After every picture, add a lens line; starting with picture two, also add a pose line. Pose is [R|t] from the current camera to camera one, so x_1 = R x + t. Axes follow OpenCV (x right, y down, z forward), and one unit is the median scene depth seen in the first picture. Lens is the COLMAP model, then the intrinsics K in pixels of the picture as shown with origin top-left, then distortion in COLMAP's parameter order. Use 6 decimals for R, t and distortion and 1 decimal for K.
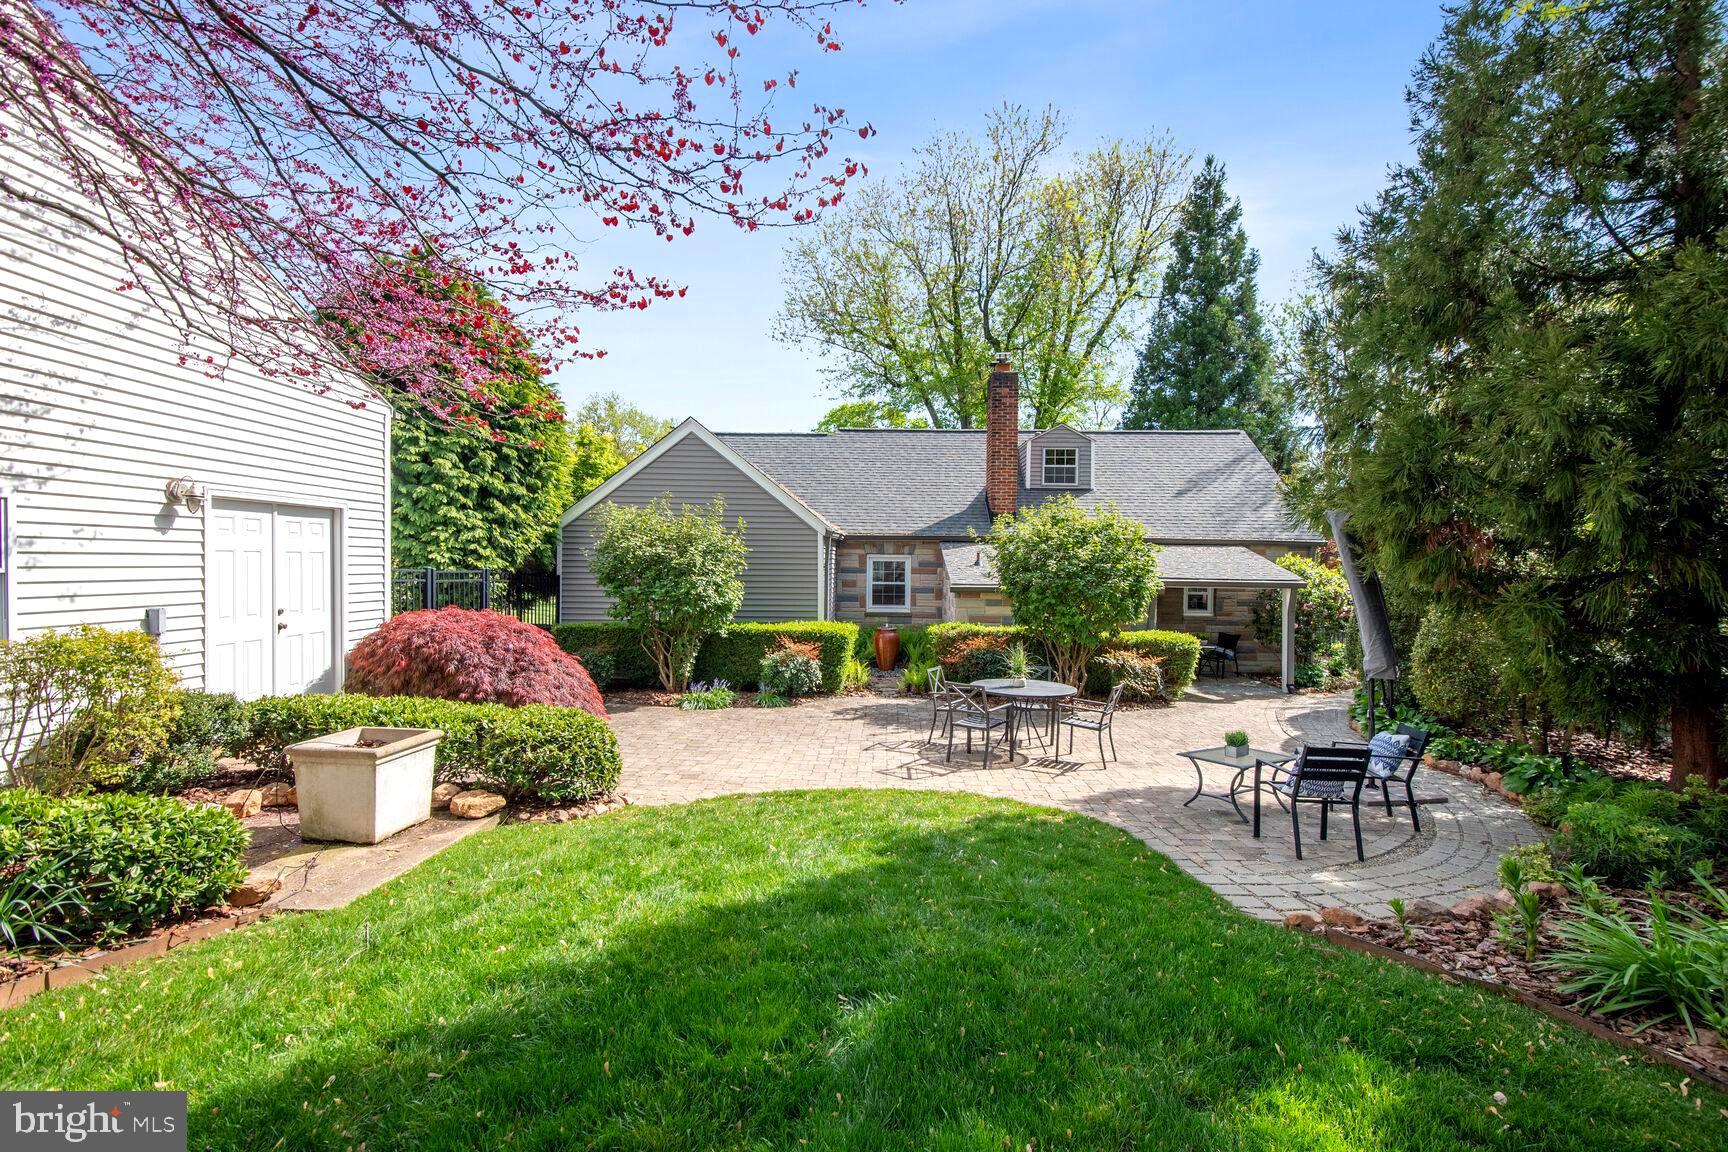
lens RADIAL K [[772.5, 0, 875.1], [0, 772.5, 581.0], [0, 0, 1]] dist [0.015328, -0.001615]
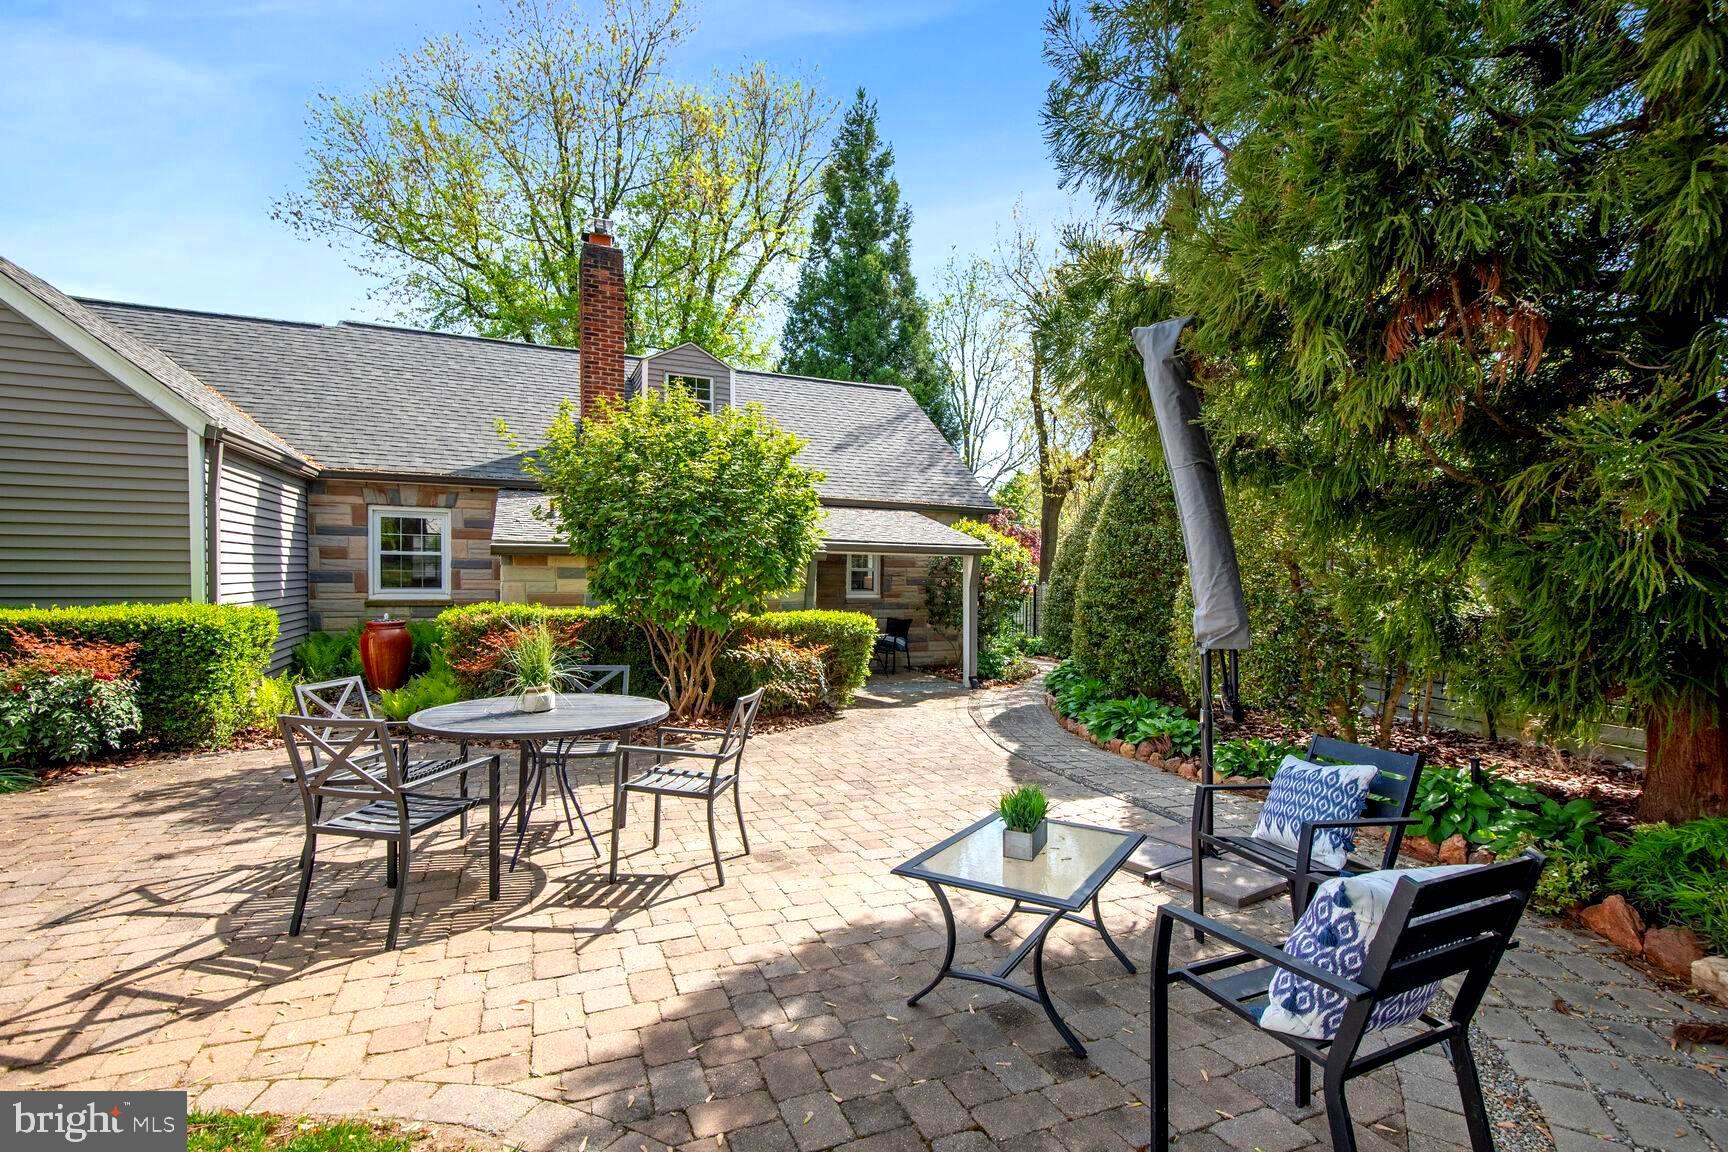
lens RADIAL K [[772.5, 0, 869.2], [0, 772.5, 596.3], [0, 0, 1]] dist [0.015328, -0.001615]
pose [[0.910058, -0.012390, 0.414296, 0.130871], [0.009963, 0.999918, 0.008018, 0.051285], [-0.414361, -0.003169, 0.910107, 0.382294]]
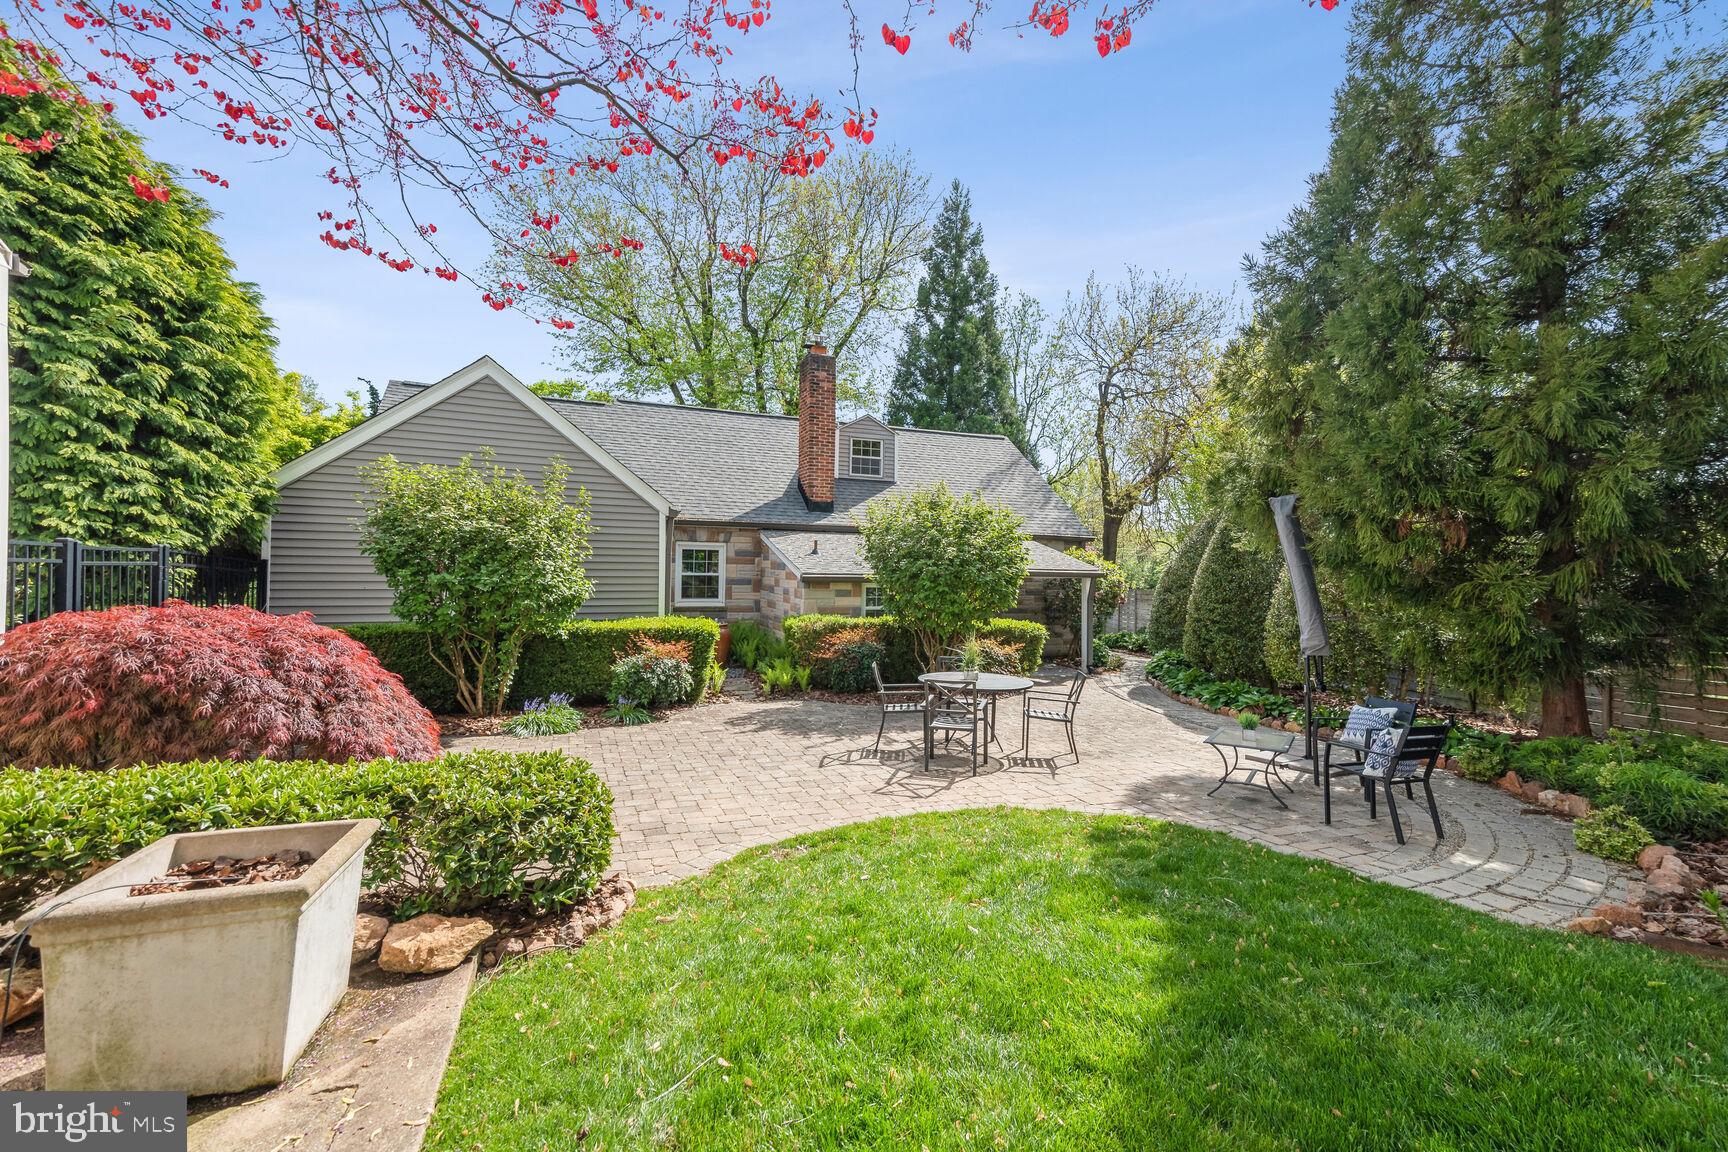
lens RADIAL K [[749.7, 0, 867.7], [0, 749.7, 566.3], [0, 0, 1]] dist [0.057198, -0.000267]
pose [[0.918227, 0.004653, 0.396028, -0.210187], [0.001675, 0.999876, -0.015629, 0.011041], [-0.396052, 0.015014, 0.918105, 0.167917]]
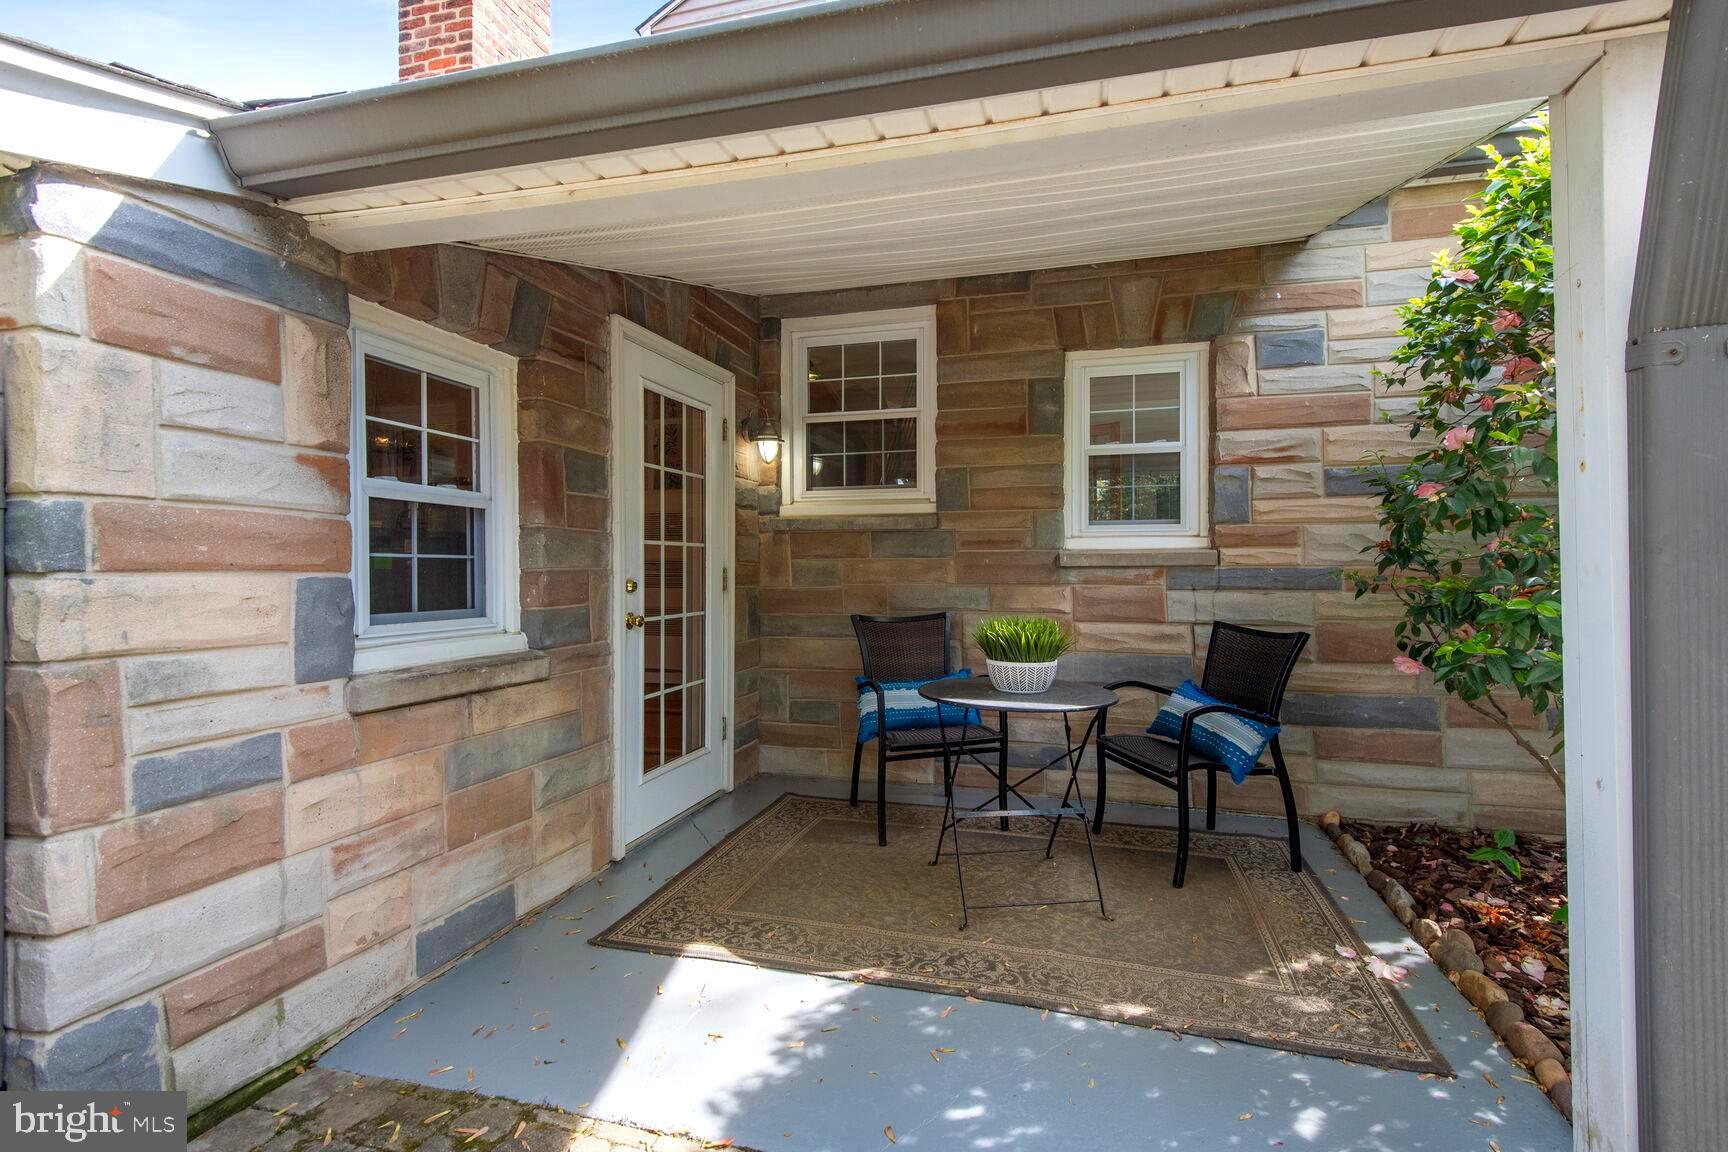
lens RADIAL K [[772.5, 0, 868.1], [0, 772.5, 578.5], [0, 0, 1]] dist [0.015328, -0.001615]
pose [[0.967313, -0.007422, -0.253477, 0.557558], [0.007962, 0.999968, 0.001106, 0.073157], [0.253460, -0.003088, 0.967341, 1.065370]]
